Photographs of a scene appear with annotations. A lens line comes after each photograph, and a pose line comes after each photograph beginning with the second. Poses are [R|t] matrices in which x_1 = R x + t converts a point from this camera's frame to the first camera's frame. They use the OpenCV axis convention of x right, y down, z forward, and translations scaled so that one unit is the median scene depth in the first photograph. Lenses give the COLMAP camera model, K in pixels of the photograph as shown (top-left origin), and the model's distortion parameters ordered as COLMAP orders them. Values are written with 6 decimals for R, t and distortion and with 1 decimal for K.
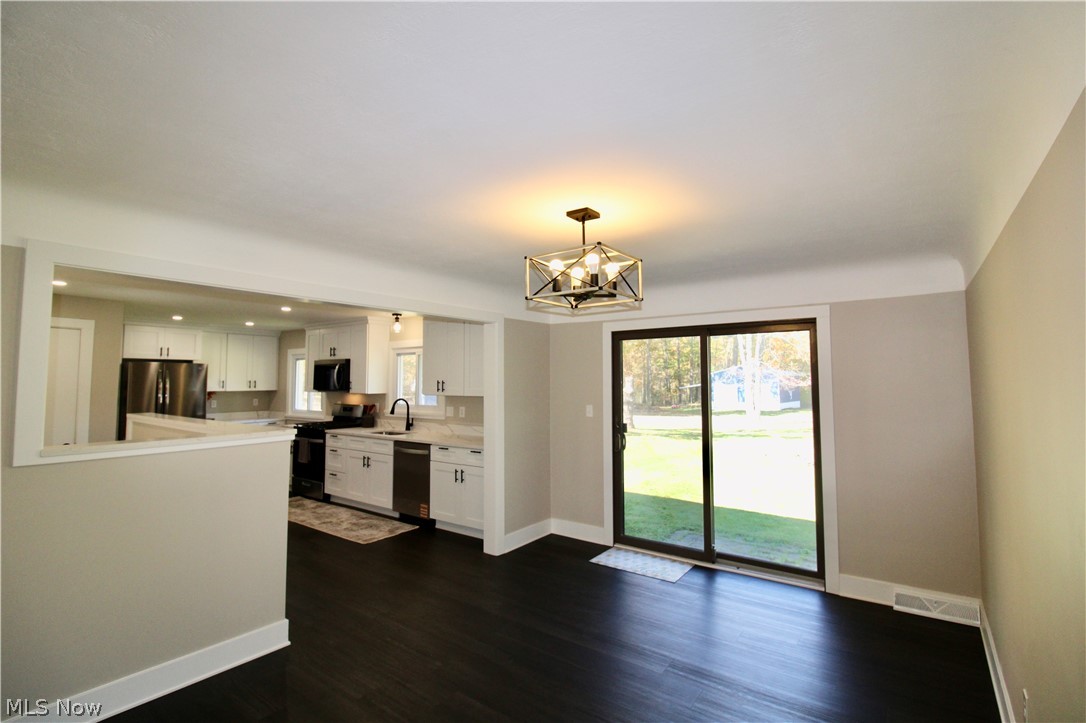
lens RADIAL K [[506.7, 0, 546.1], [0, 506.7, 351.4], [0, 0, 1]] dist [0.001803, 0.000225]
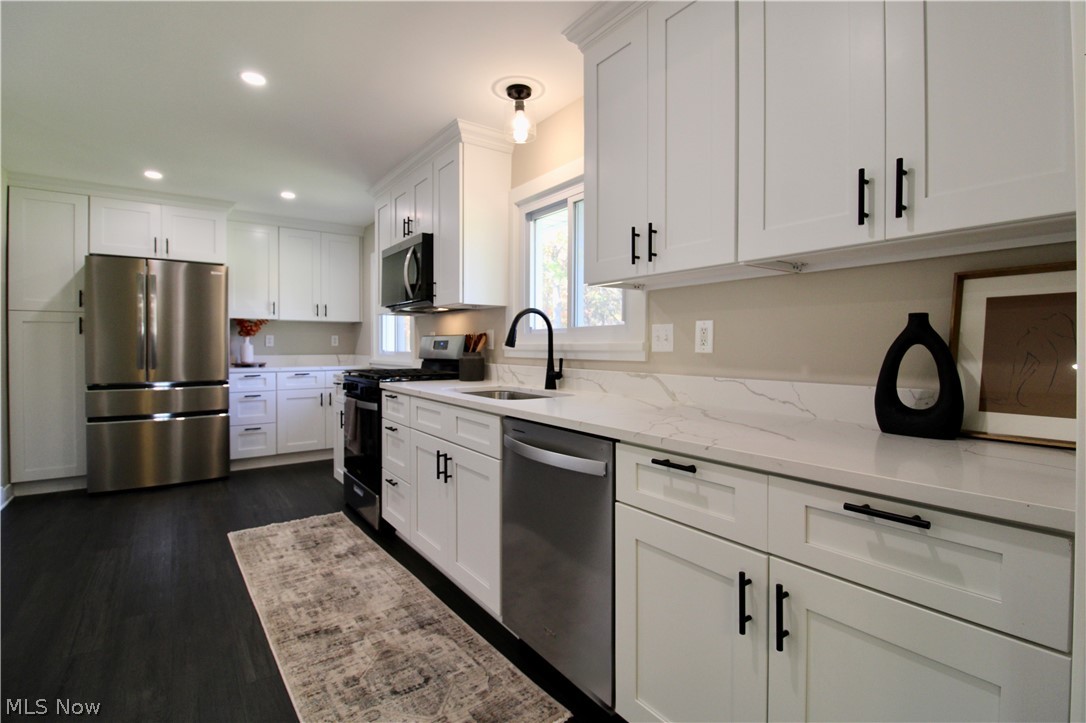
lens RADIAL K [[506.7, 0, 546.1], [0, 506.7, 351.4], [0, 0, 1]] dist [0.001803, 0.000225]
pose [[0.950921, 0.006942, -0.309355, -0.150083], [0.013722, 0.997819, 0.064571, 0.099273], [0.309129, -0.065647, 0.948752, 0.613468]]
